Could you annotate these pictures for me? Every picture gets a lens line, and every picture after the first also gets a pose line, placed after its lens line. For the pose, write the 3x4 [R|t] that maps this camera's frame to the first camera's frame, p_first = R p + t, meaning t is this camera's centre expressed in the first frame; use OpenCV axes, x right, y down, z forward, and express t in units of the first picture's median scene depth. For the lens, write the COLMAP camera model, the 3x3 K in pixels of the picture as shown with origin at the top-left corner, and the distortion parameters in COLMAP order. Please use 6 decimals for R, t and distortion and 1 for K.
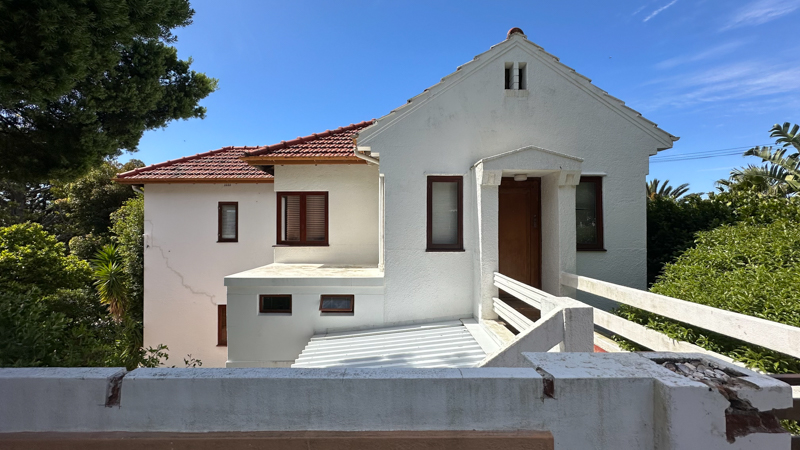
lens RADIAL K [[321.9, 0, 400.0], [0, 321.9, 230.3], [0, 0, 1]] dist [0.003410, 0.000047]
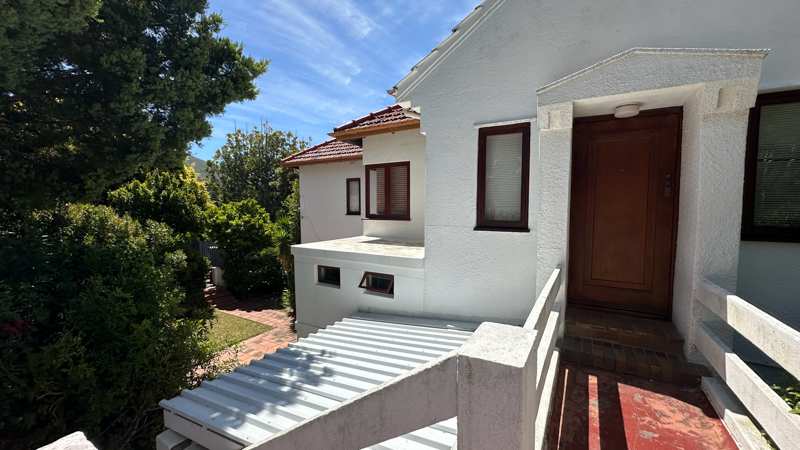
lens RADIAL K [[321.9, 0, 398.5], [0, 321.9, 228.0], [0, 0, 1]] dist [0.003410, 0.000047]
pose [[0.854754, 0.036043, -0.517780, 0.248546], [0.000962, 0.997474, 0.071023, 0.005472], [0.519032, -0.061206, 0.852561, 0.199559]]
